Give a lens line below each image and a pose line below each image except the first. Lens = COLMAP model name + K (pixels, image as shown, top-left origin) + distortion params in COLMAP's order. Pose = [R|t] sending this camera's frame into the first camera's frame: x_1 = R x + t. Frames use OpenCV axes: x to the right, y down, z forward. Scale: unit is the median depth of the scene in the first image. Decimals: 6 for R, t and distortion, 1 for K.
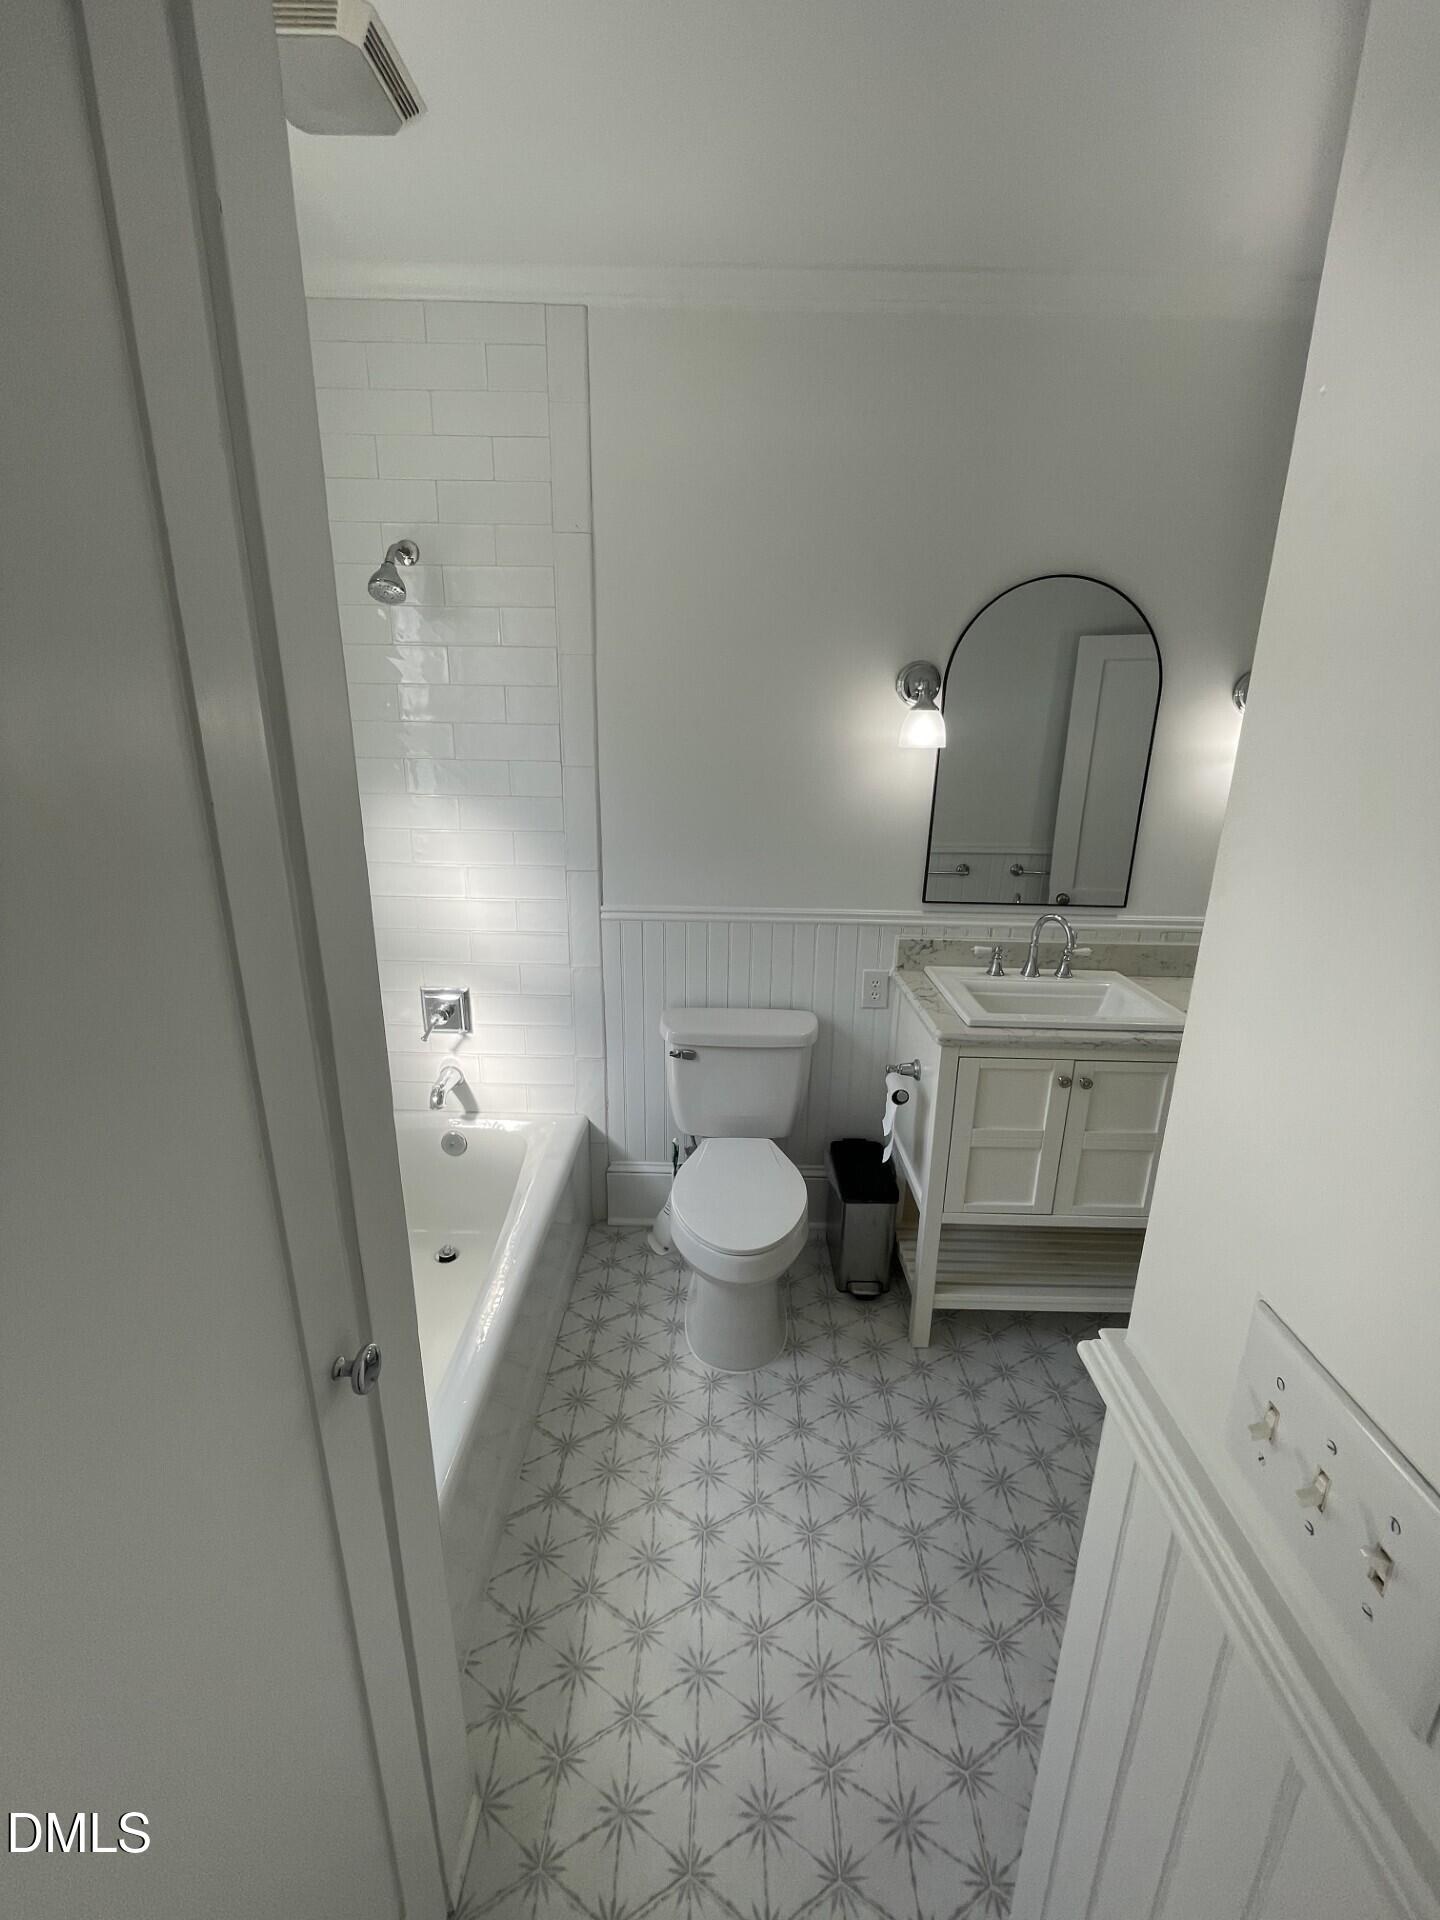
lens RADIAL K [[777.8, 0, 725.6], [0, 777.8, 965.8], [0, 0, 1]] dist [-0.000079, 0.000012]
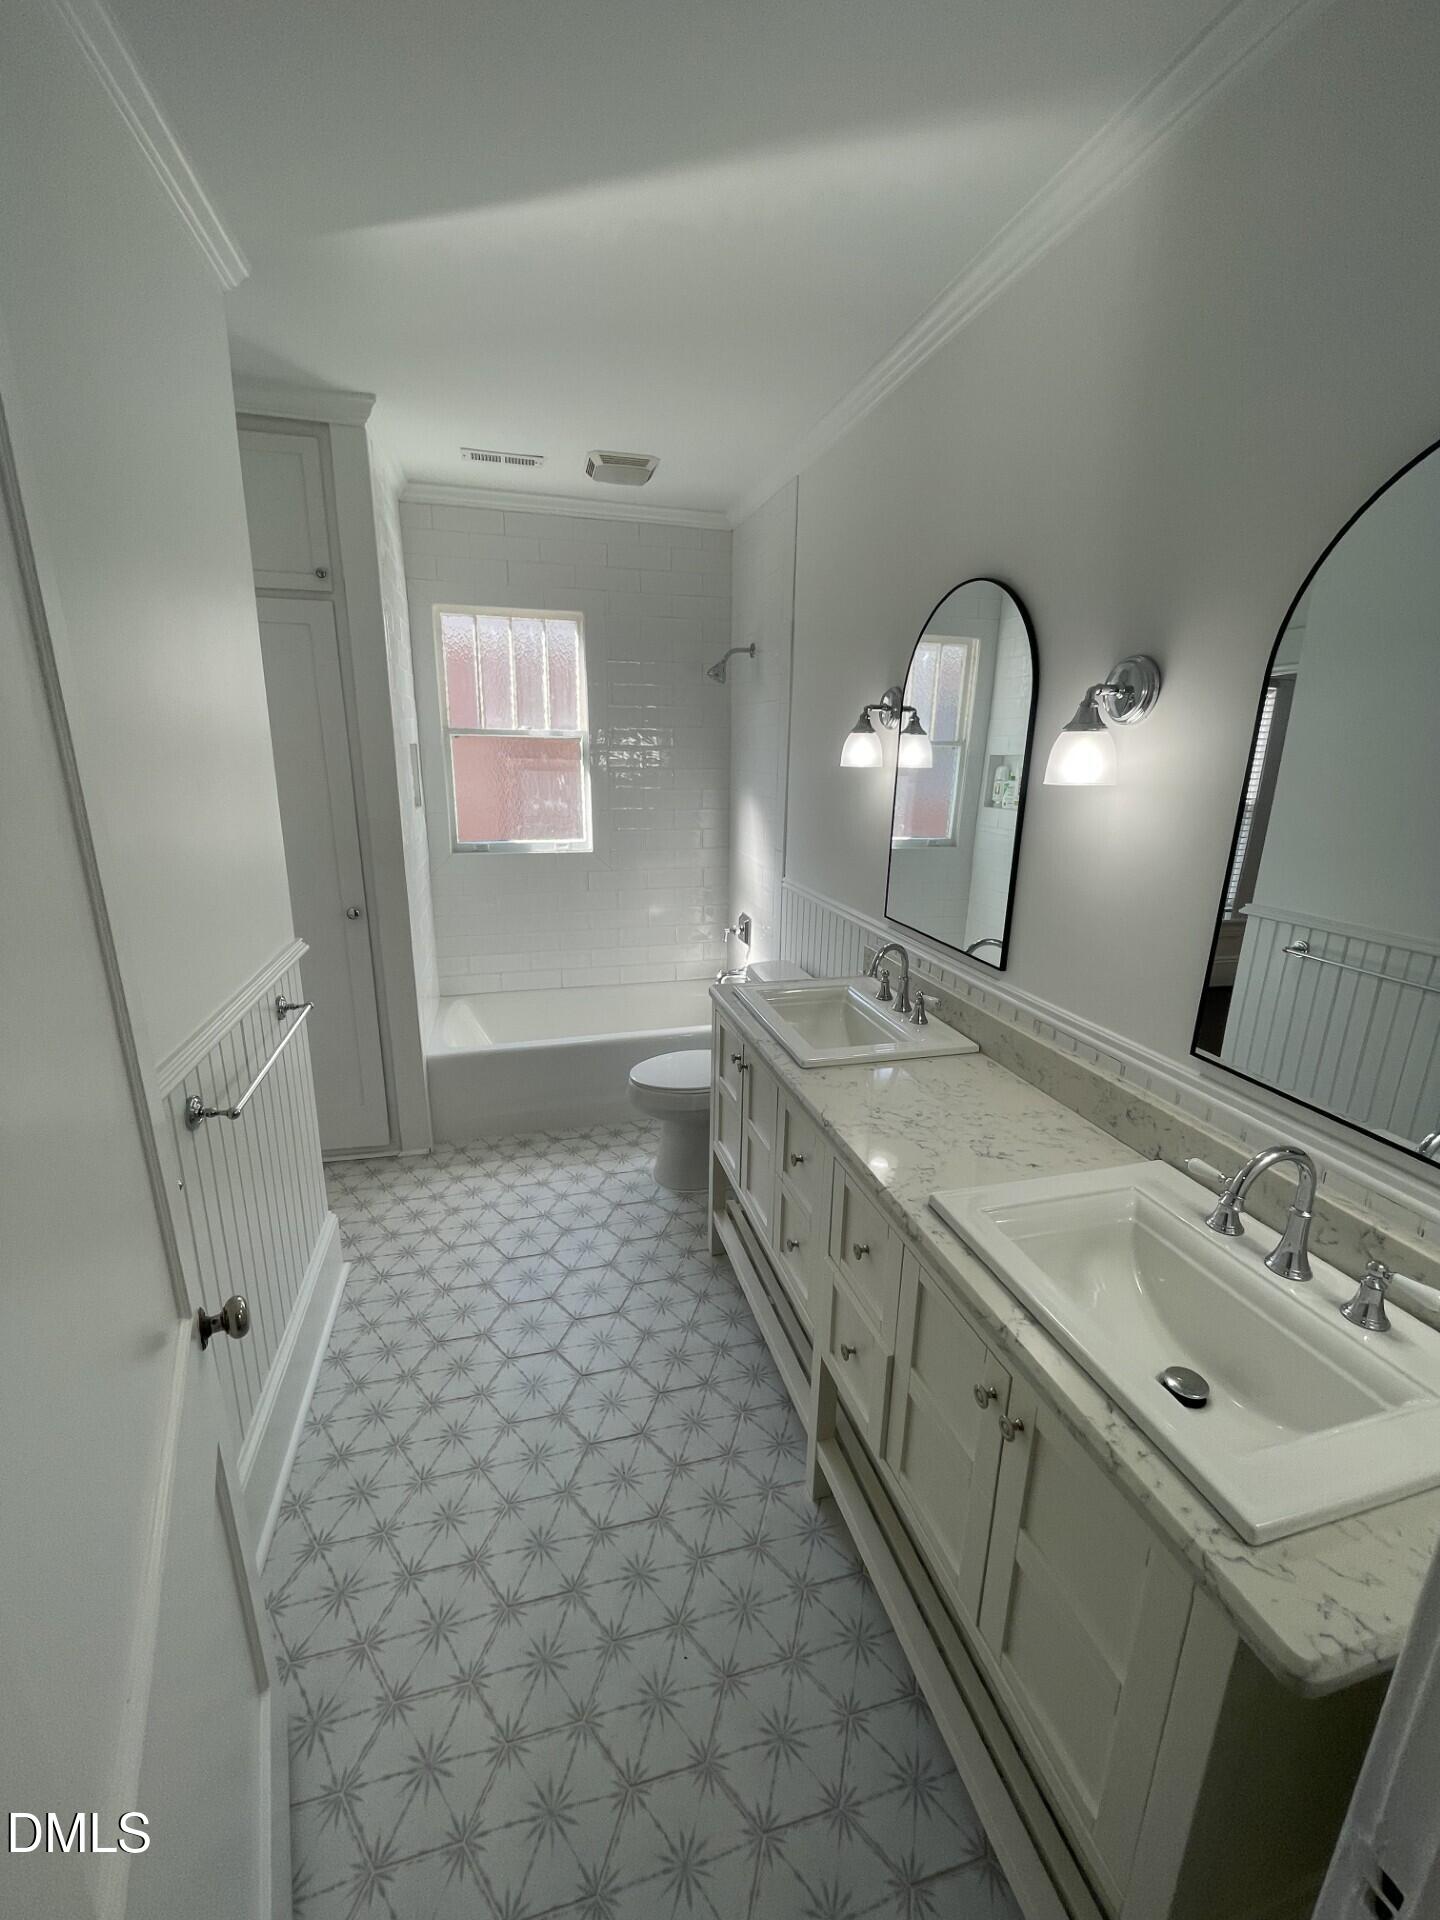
lens RADIAL K [[777.8, 0, 730.7], [0, 777.8, 957.3], [0, 0, 1]] dist [-0.000079, 0.000012]
pose [[0.275177, 0.239347, -0.931123, 1.617843], [-0.281361, 0.946159, 0.160061, -0.193145], [0.919301, 0.217937, 0.327704, 0.660439]]
